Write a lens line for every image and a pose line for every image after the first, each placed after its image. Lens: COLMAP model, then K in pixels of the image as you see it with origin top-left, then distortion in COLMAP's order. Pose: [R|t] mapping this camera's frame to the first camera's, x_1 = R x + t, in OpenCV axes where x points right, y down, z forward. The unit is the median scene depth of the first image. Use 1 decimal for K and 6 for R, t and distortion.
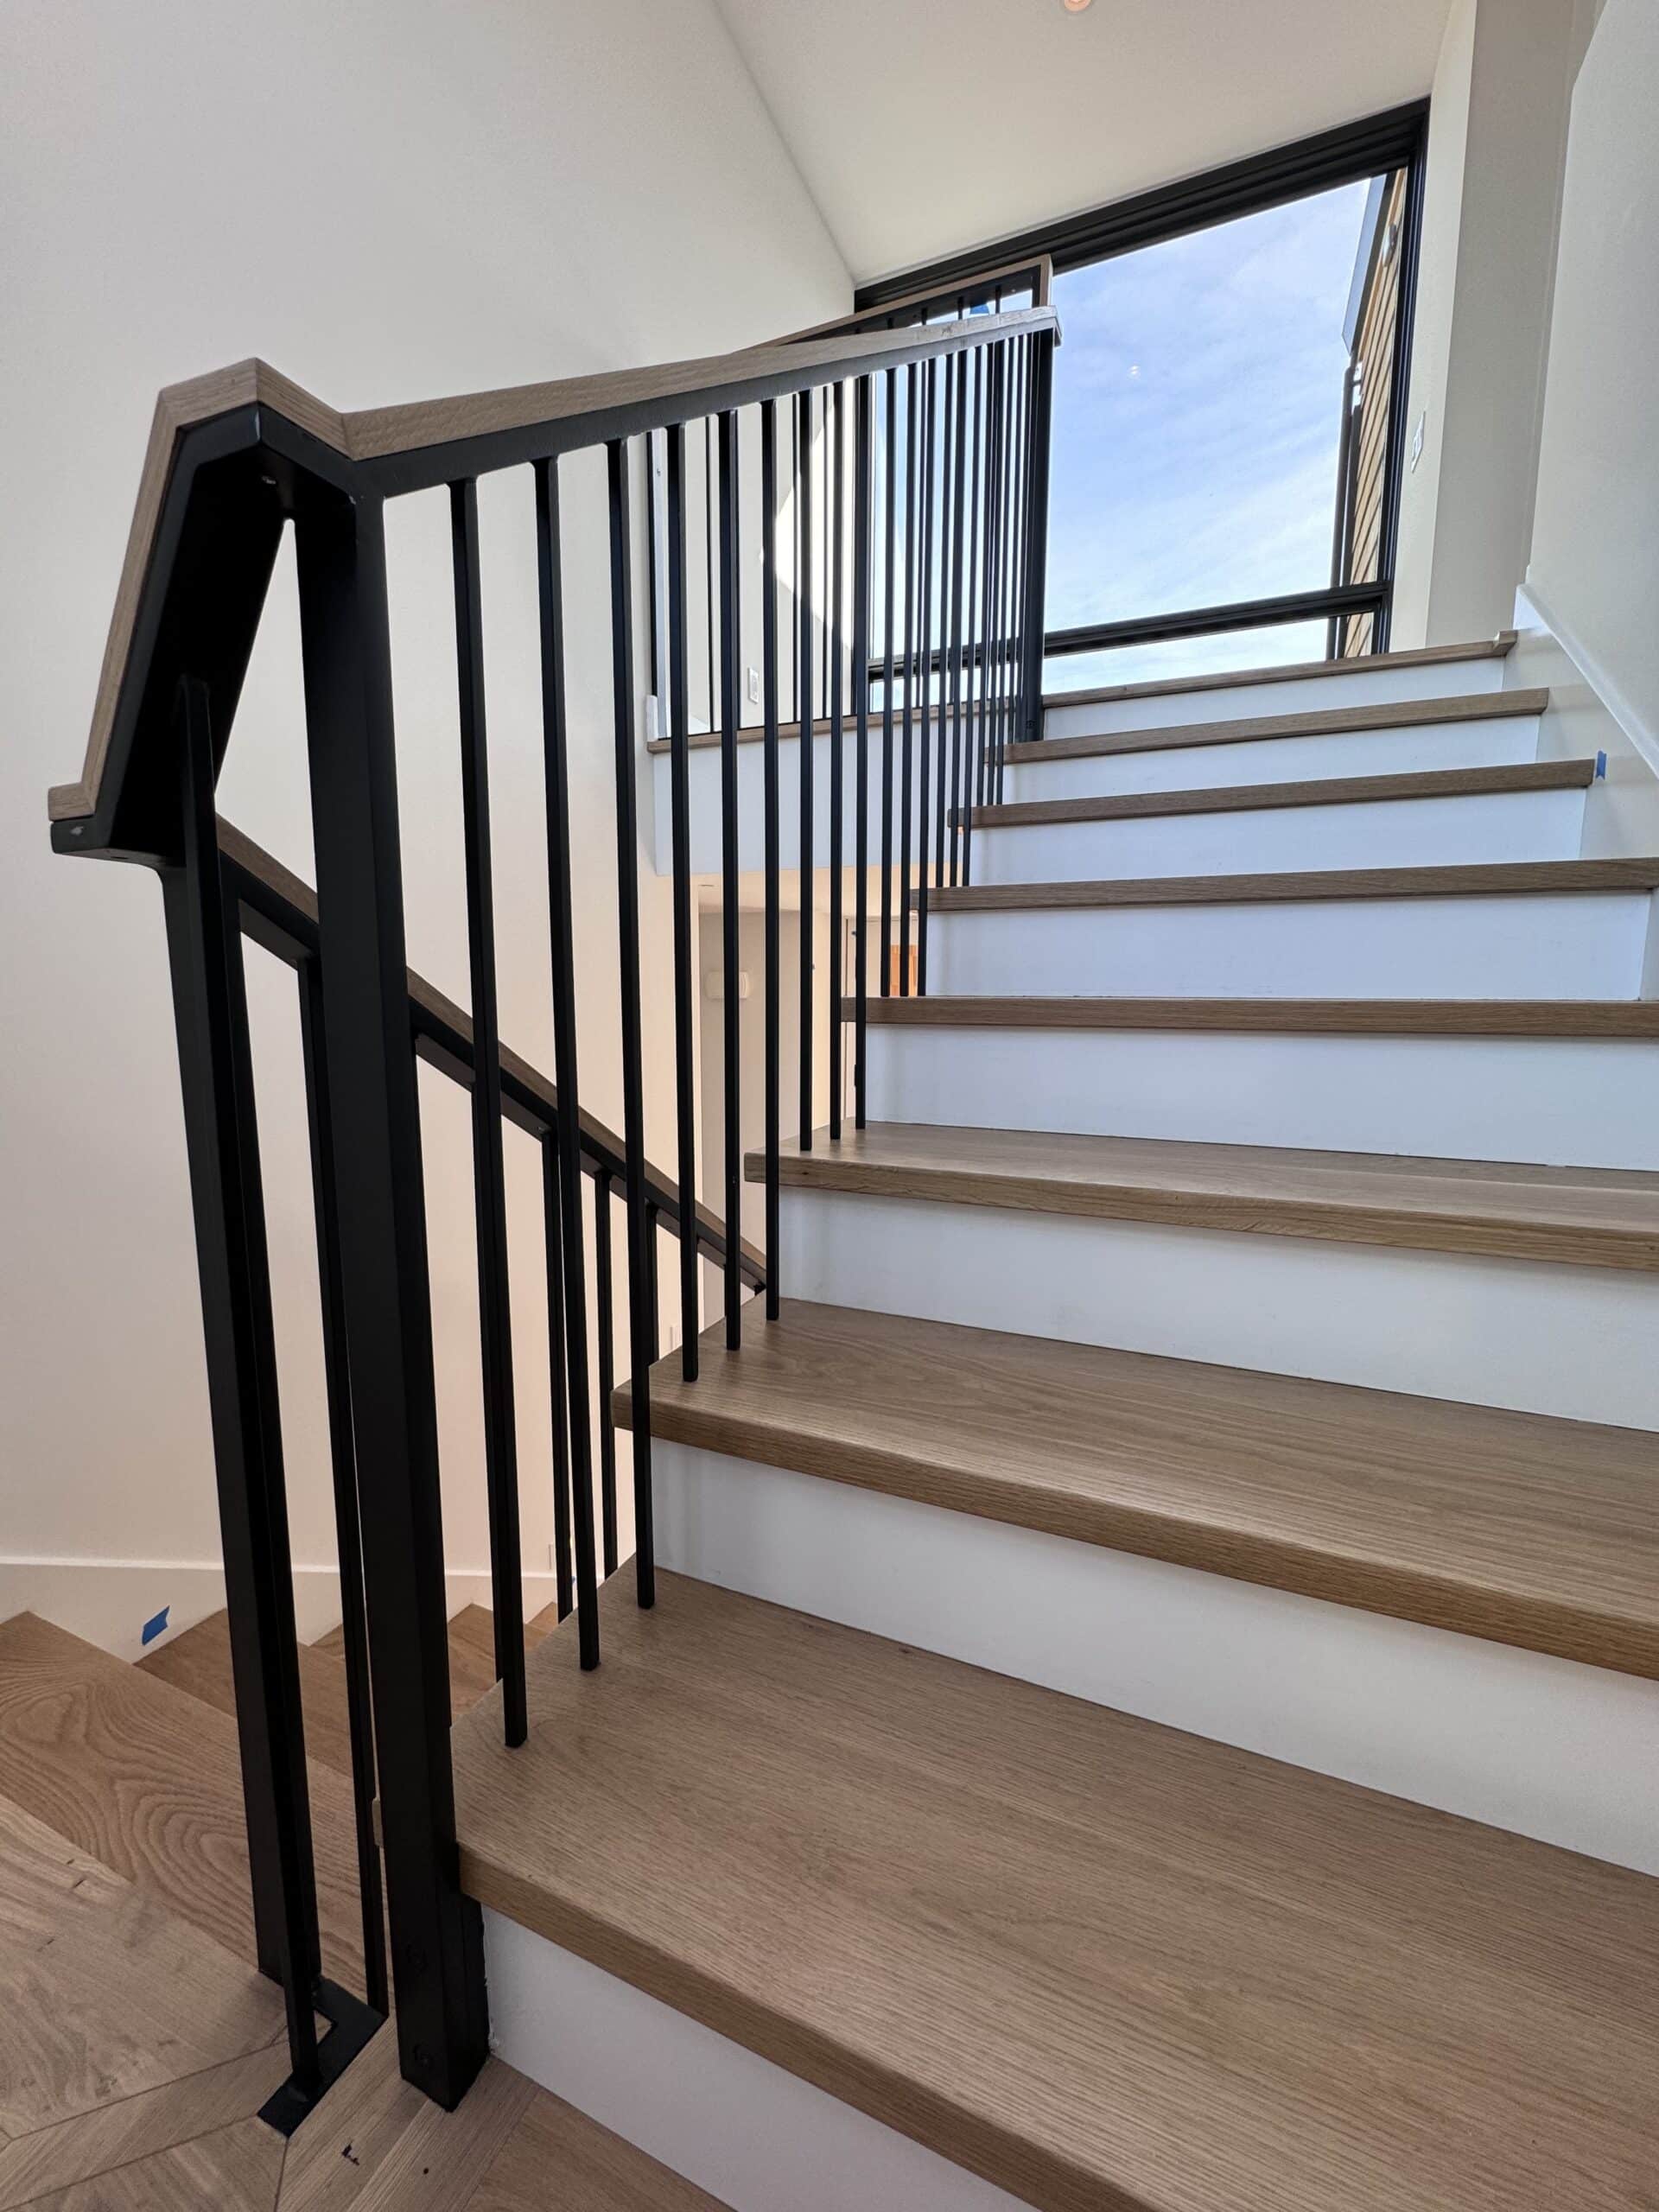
lens RADIAL K [[886.7, 0, 822.3], [0, 886.7, 1119.2], [0, 0, 1]] dist [-0.001116, -0.000132]
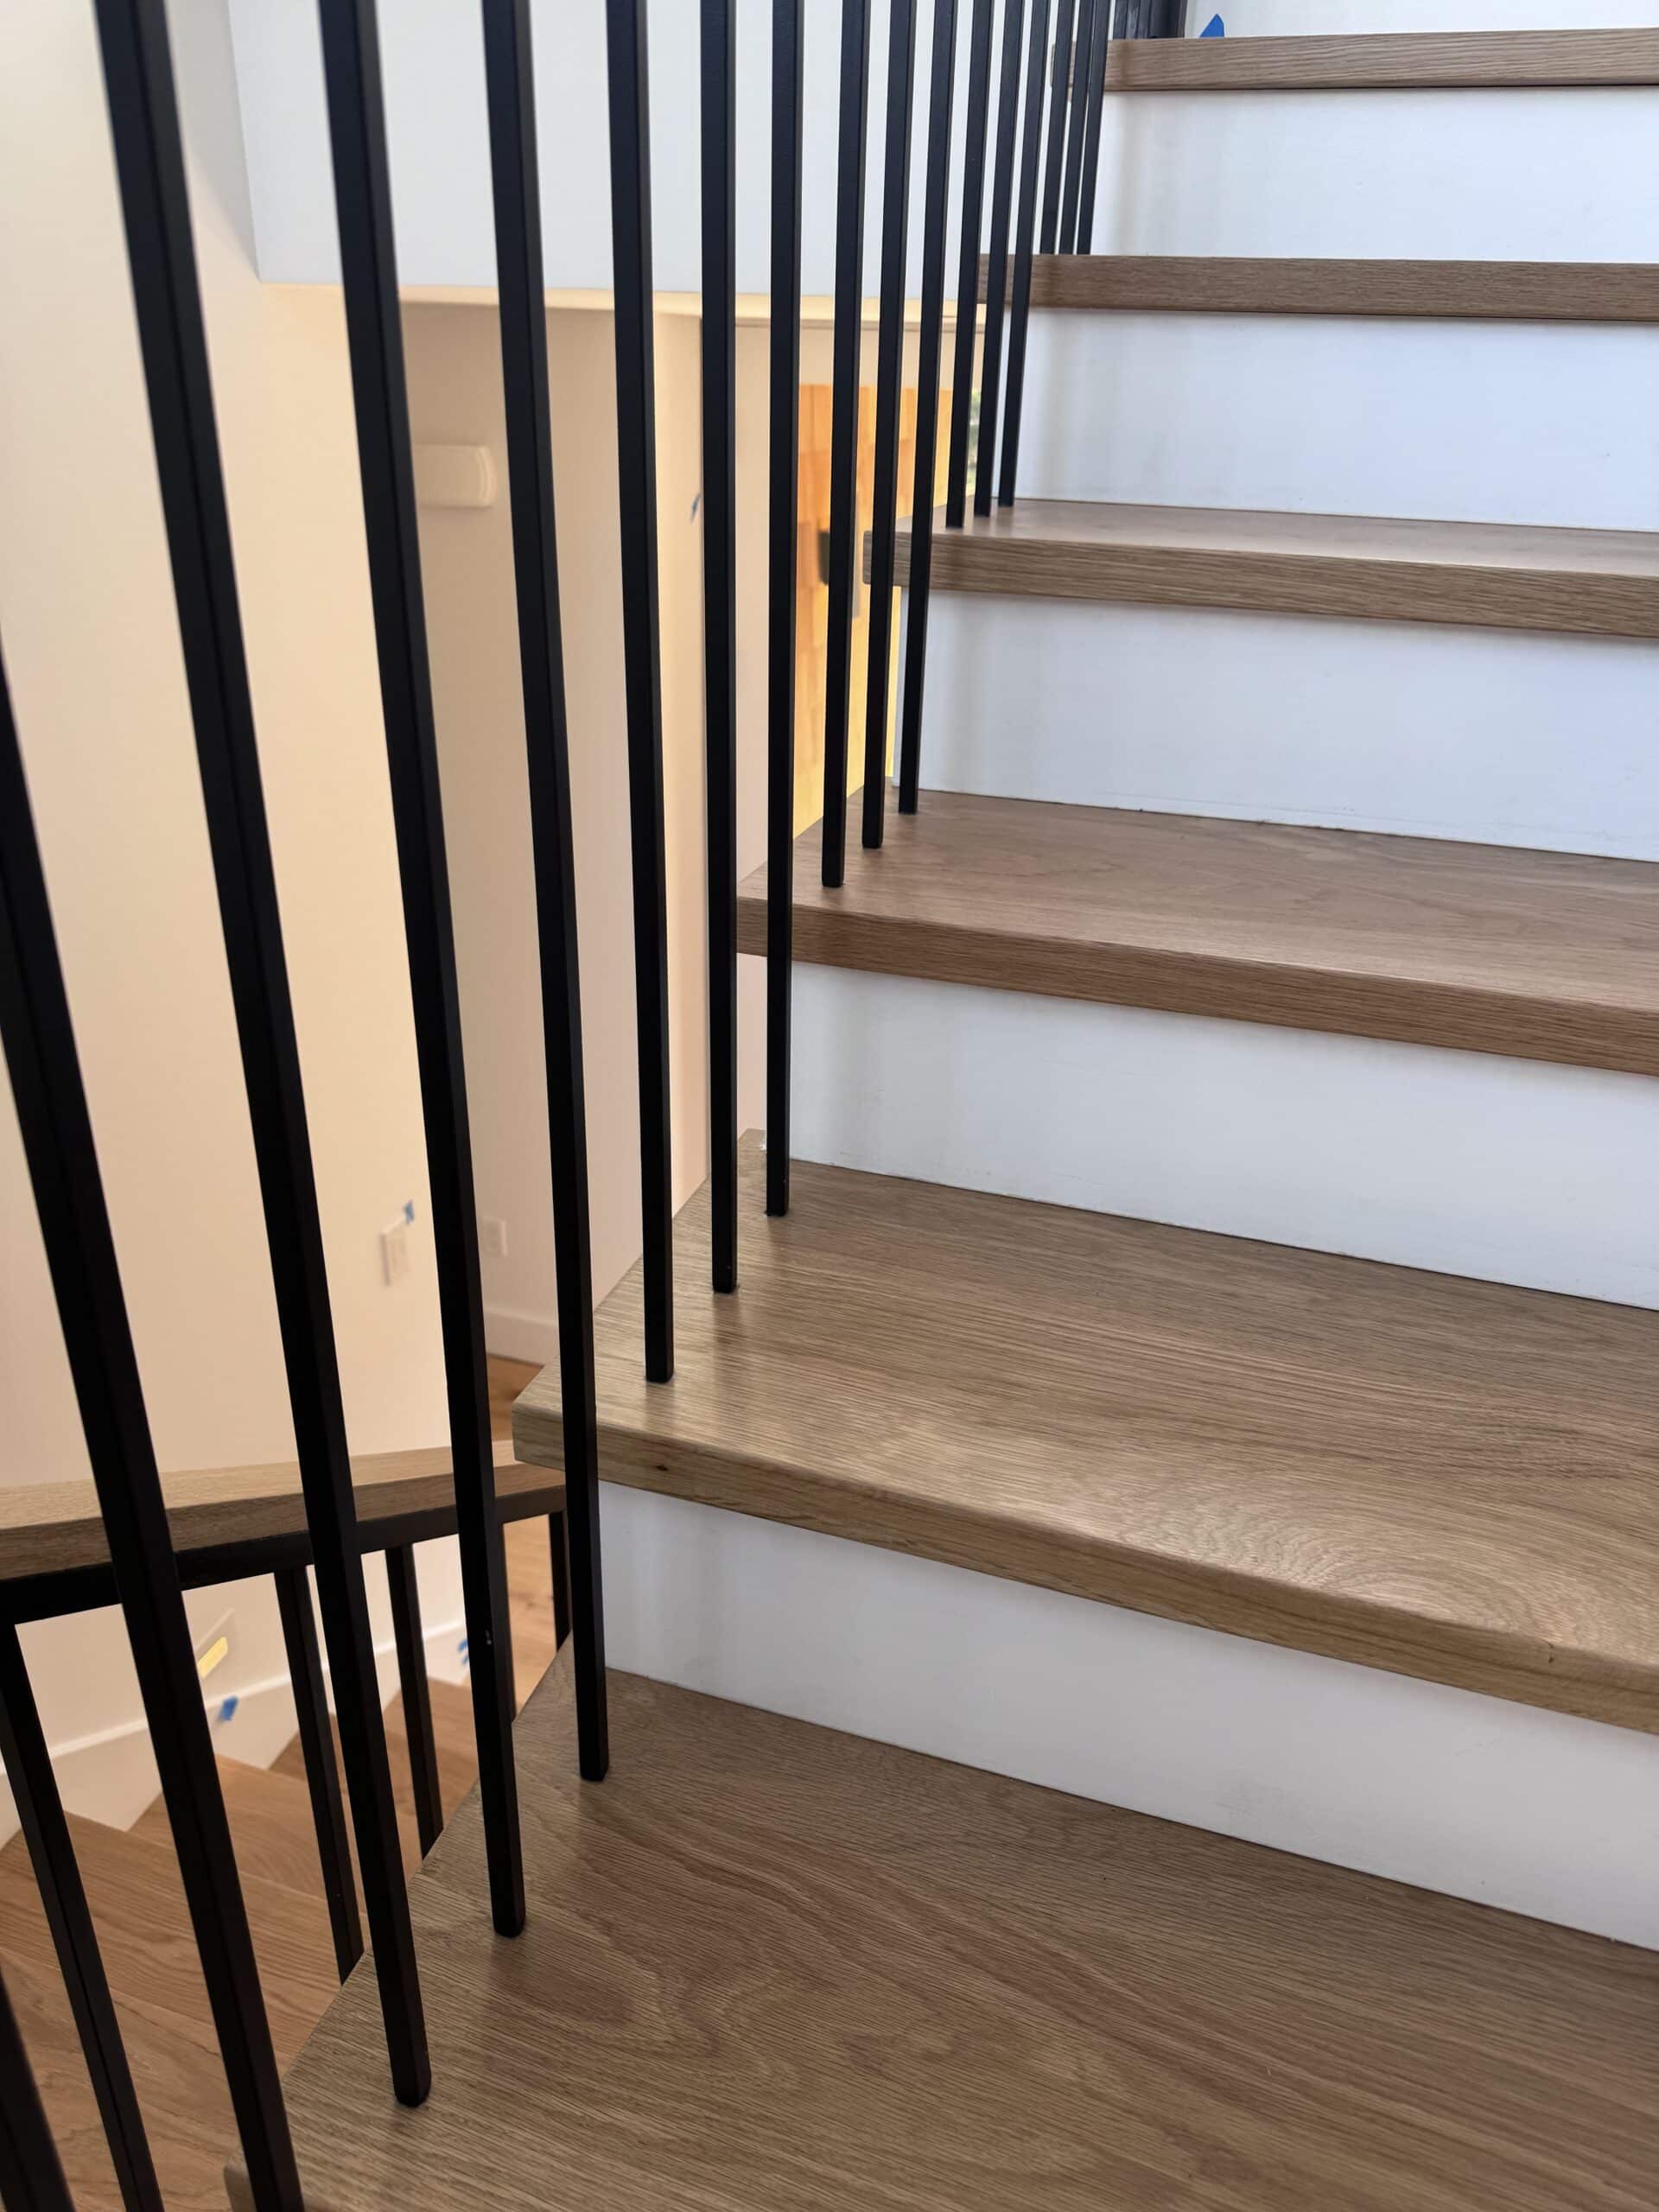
lens RADIAL K [[1568.5, 0, 826.1], [0, 1568.5, 1092.4], [0, 0, 1]] dist [0.003376, -0.023698]
pose [[0.994250, -0.018905, 0.105400, -0.024156], [-0.013853, 0.953312, 0.301670, -0.468981], [-0.106182, -0.301396, 0.947568, 0.483298]]
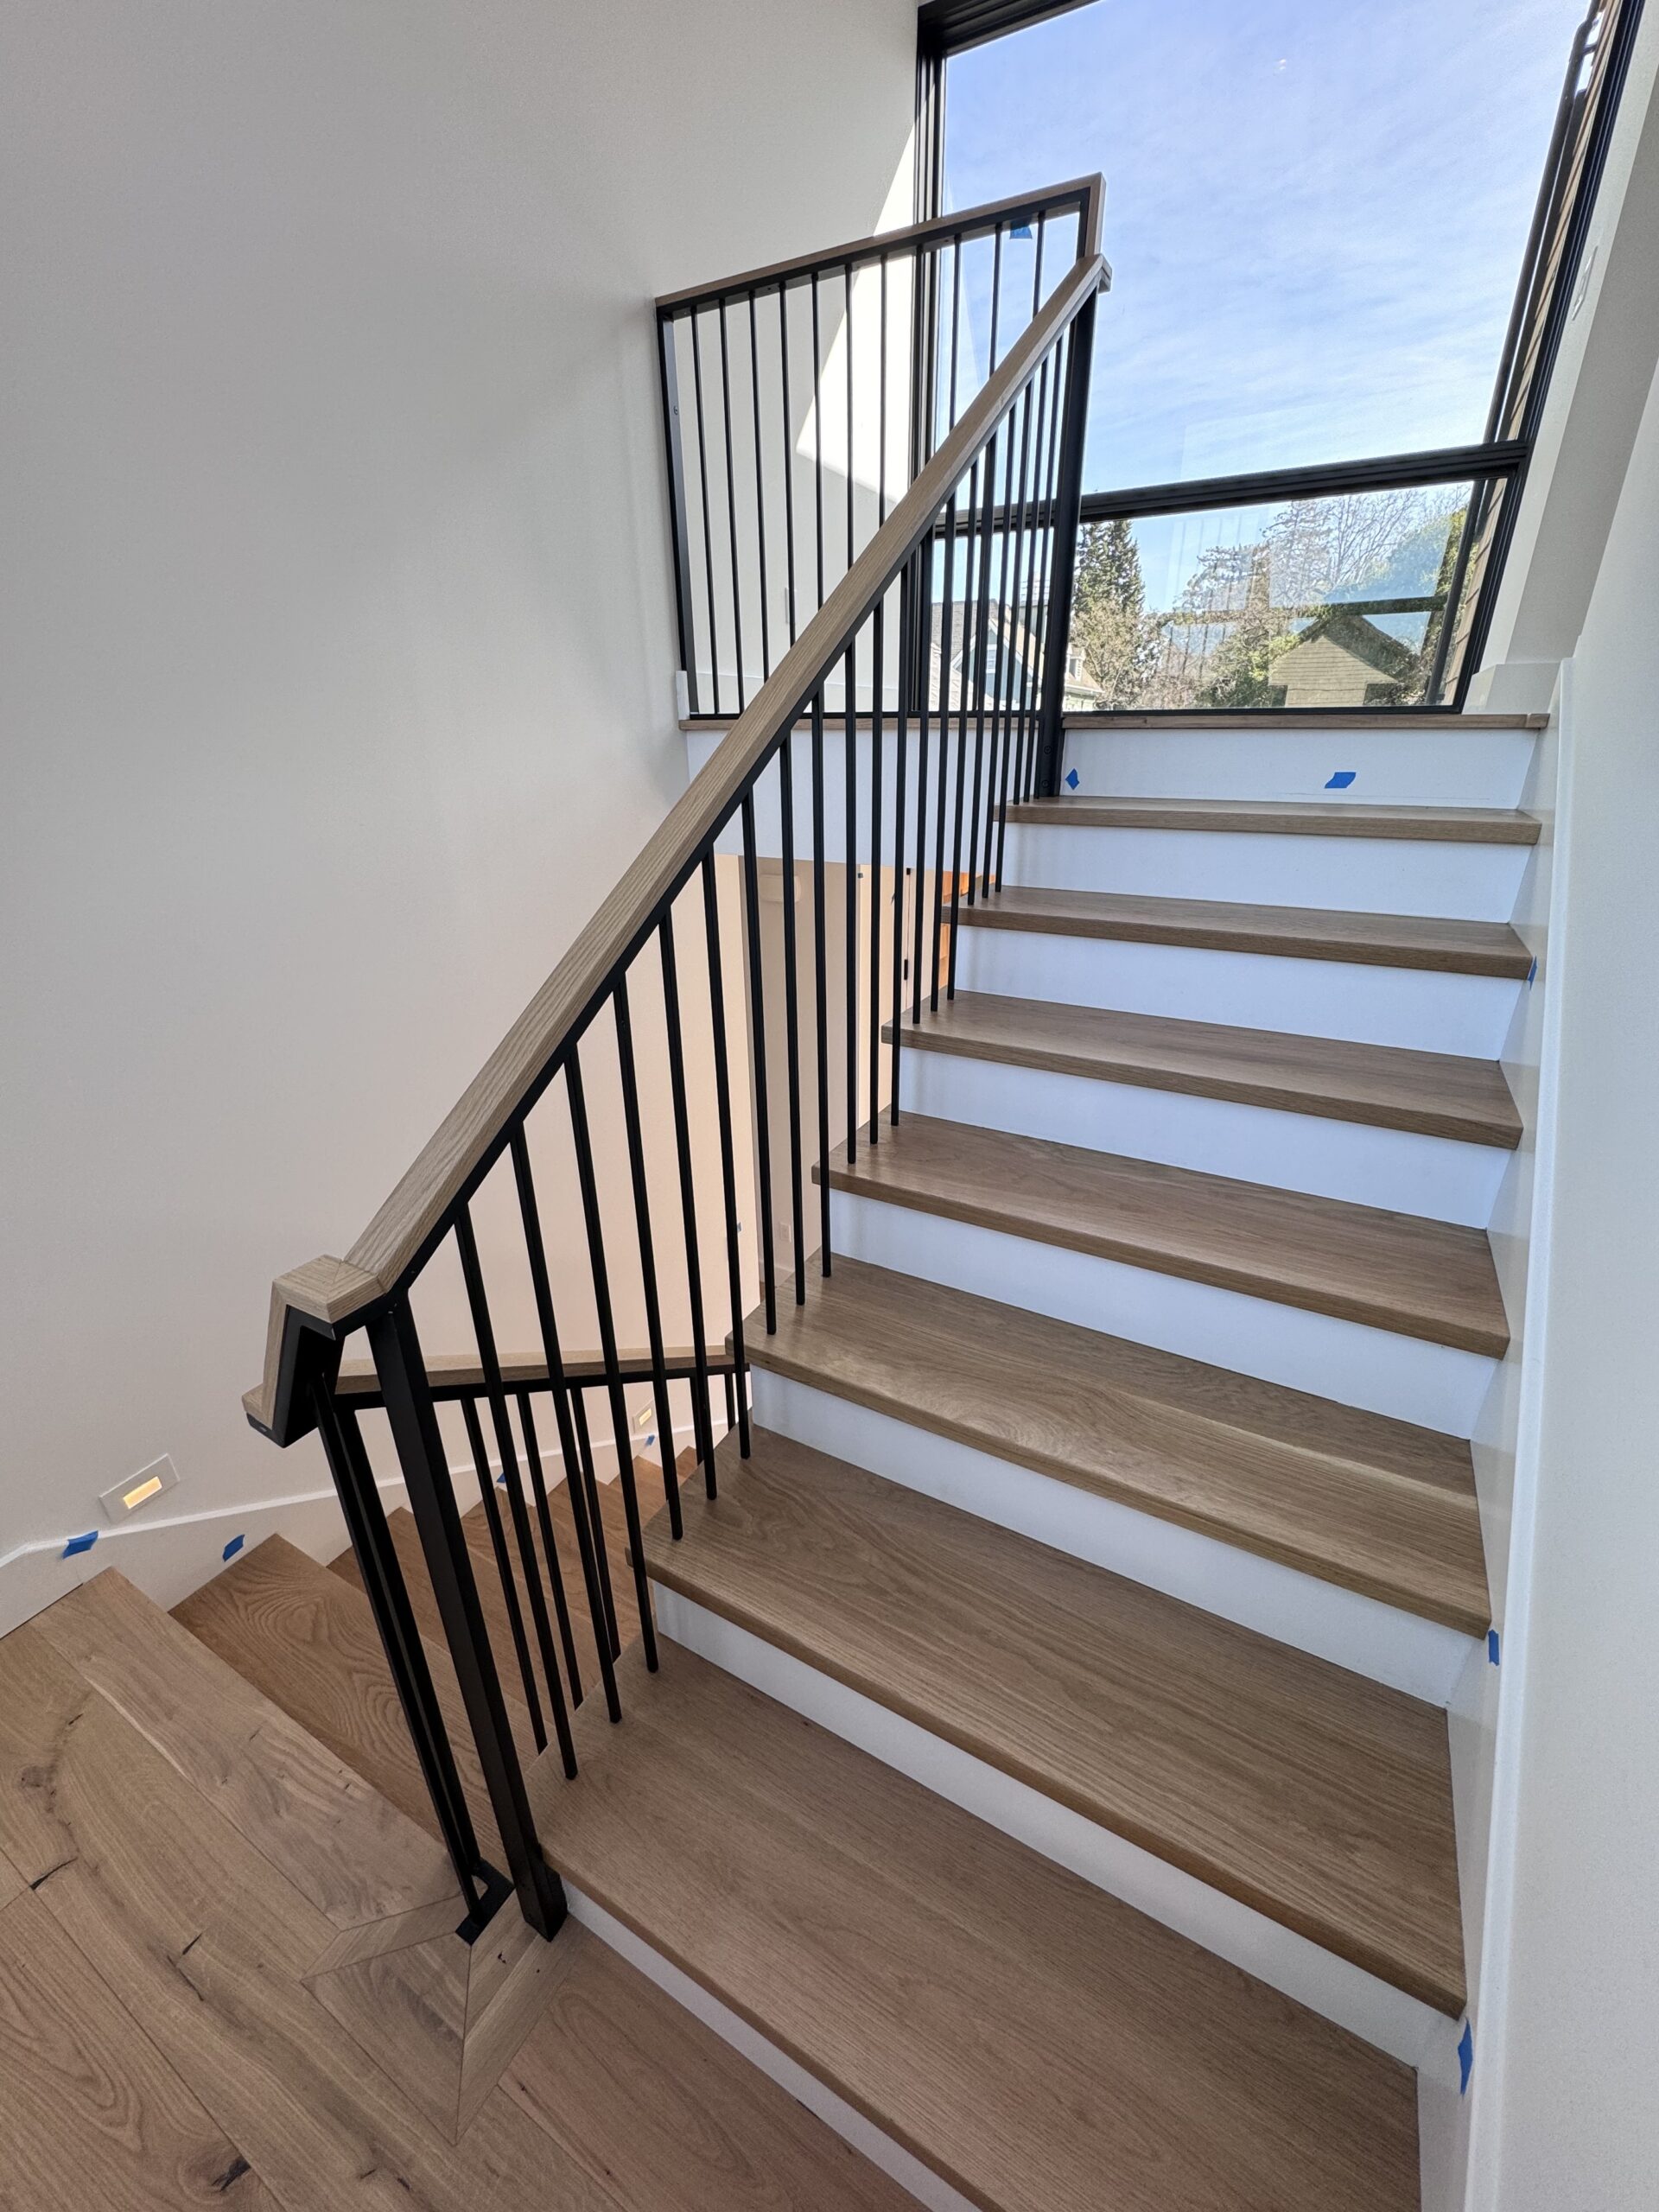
lens RADIAL K [[886.7, 0, 819.3], [0, 886.7, 1115.8], [0, 0, 1]] dist [-0.001116, -0.000132]
pose [[0.994528, 0.023947, -0.101693, 0.264199], [0.004845, 0.961756, 0.273863, -0.940189], [0.104363, -0.272857, 0.956377, -0.249224]]
